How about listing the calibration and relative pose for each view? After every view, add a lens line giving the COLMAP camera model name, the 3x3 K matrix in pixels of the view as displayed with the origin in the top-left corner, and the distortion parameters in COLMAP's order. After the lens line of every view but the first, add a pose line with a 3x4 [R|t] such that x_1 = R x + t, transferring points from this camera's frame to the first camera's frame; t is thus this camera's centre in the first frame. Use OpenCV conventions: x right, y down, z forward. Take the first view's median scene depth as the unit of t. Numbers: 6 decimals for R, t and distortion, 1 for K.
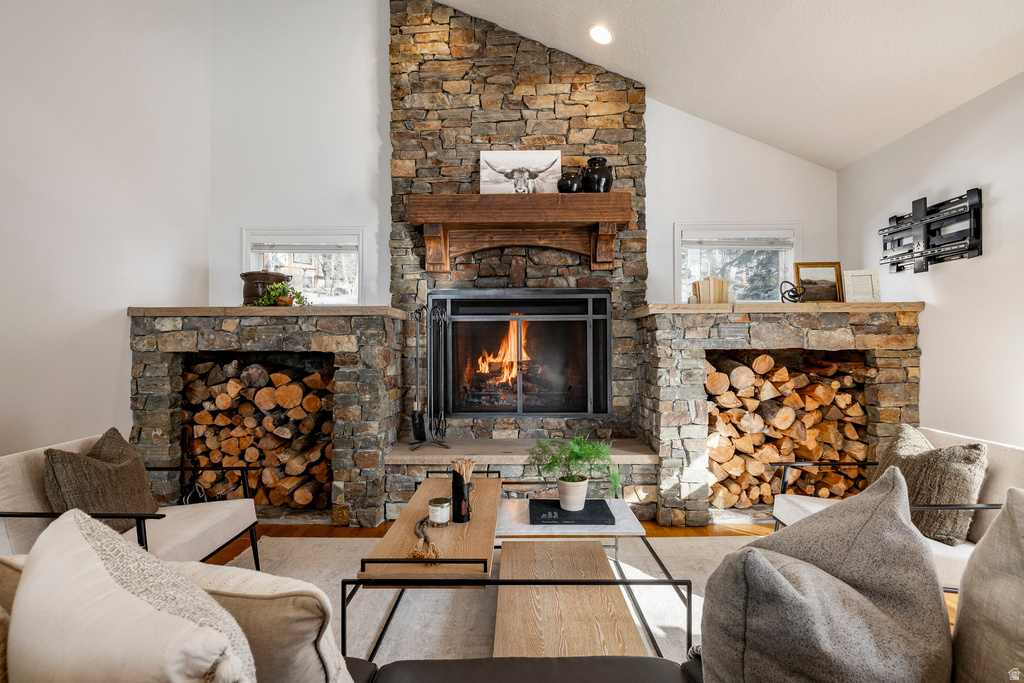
lens RADIAL K [[480.5, 0, 510.8], [0, 480.5, 340.9], [0, 0, 1]] dist [-0.006196, 0.001288]
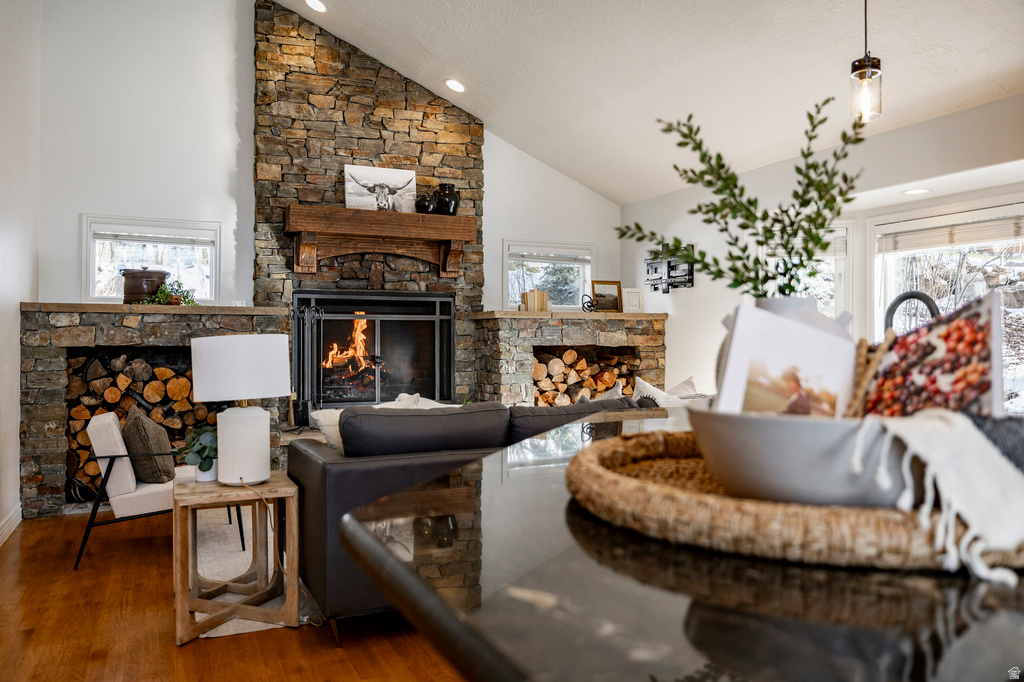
lens RADIAL K [[779.1, 0, 512.5], [0, 779.1, 343.2], [0, 0, 1]] dist [0.013071, 0.002670]
pose [[0.905460, 0.003905, 0.424414, -0.477468], [-0.009362, 0.999898, 0.010775, -0.009824], [-0.424329, -0.013730, 0.905404, -0.791626]]
